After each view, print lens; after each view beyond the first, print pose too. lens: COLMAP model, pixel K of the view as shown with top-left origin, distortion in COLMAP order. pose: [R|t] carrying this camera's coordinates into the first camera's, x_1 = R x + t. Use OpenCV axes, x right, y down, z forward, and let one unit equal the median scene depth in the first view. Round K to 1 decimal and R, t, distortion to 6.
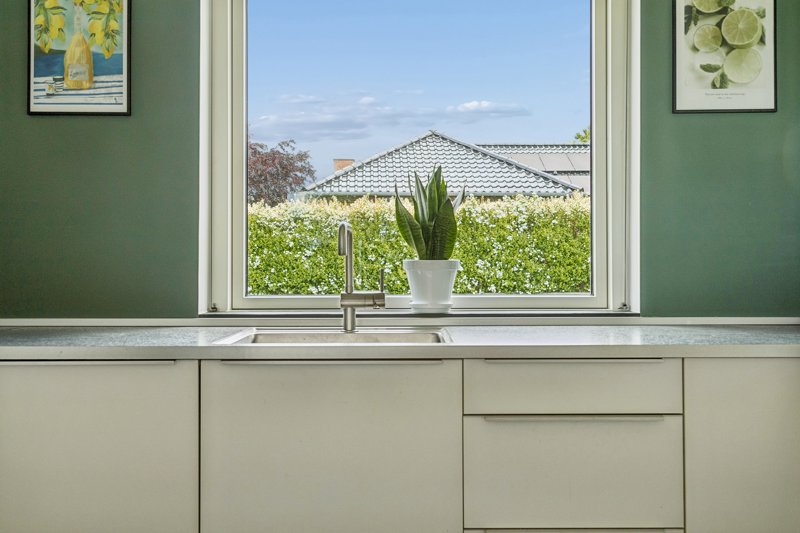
lens RADIAL K [[855.2, 0, 400.0], [0, 855.2, 266.5], [0, 0, 1]] dist [0.010865, 0.004443]
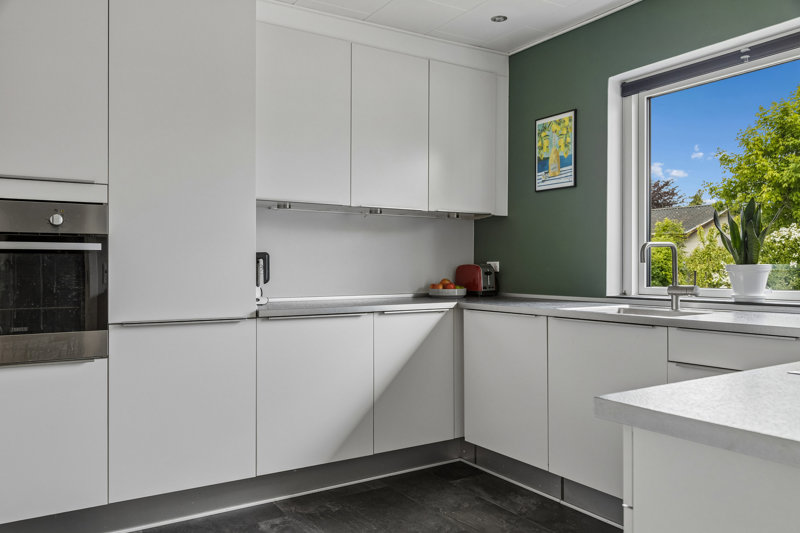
lens RADIAL K [[607.9, 0, 400.0], [0, 607.9, 266.5], [0, 0, 1]] dist [-0.003351, -0.005013]
pose [[0.541639, -0.000353, -0.840611, 0.581866], [0.000053, 1.000000, -0.000386, -0.004001], [0.840611, 0.000165, 0.541639, -0.028312]]
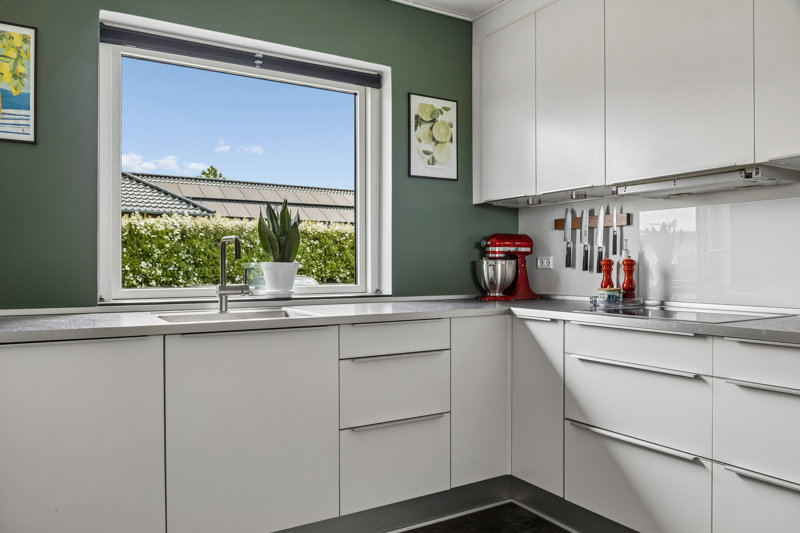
lens RADIAL K [[607.9, 0, 400.0], [0, 607.9, 266.5], [0, 0, 1]] dist [-0.003351, -0.005013]
pose [[0.849559, 0.000166, 0.527494, -0.330707], [0.000138, 1.000000, -0.000537, 0.000294], [-0.527494, 0.000529, 0.849559, -0.018343]]
